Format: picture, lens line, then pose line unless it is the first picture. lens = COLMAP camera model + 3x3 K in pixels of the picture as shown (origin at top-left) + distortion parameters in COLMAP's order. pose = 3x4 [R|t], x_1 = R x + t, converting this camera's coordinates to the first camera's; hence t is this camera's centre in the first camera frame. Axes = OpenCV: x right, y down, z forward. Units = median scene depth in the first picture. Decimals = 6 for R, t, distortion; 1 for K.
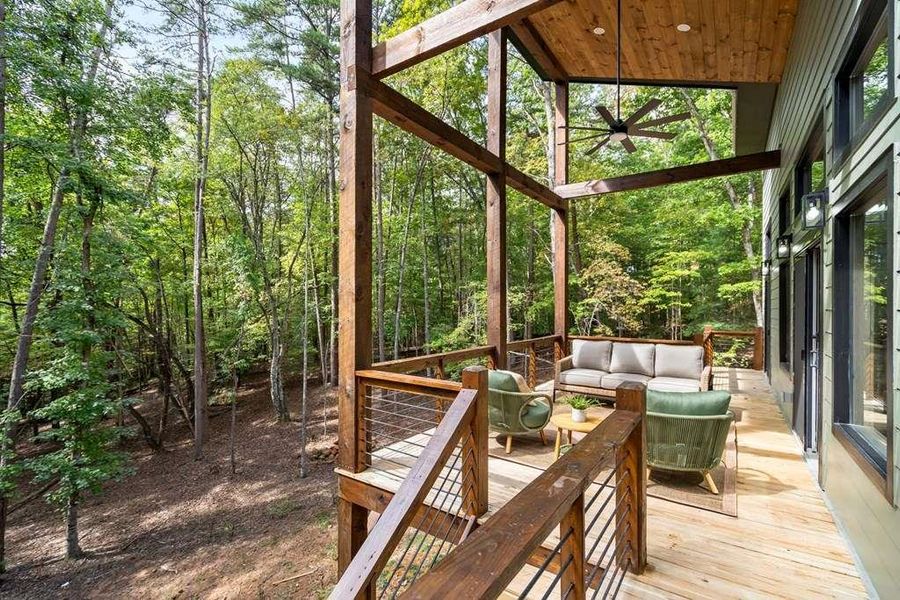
lens RADIAL K [[412.4, 0, 447.7], [0, 412.4, 304.7], [0, 0, 1]] dist [0.001624, 0.000137]
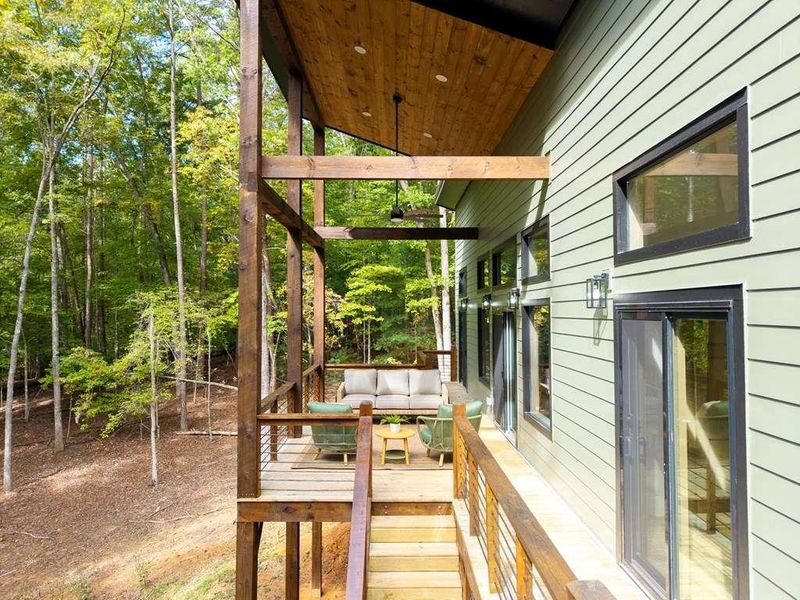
lens RADIAL K [[536.4, 0, 400.1], [0, 536.4, 299.6], [0, 0, 1]] dist [0.006109, 0.000780]
pose [[0.815006, 0.005003, 0.579431, -0.157483], [0.002971, 0.999913, -0.012813, -0.033089], [-0.579445, 0.012165, 0.814921, -0.113785]]
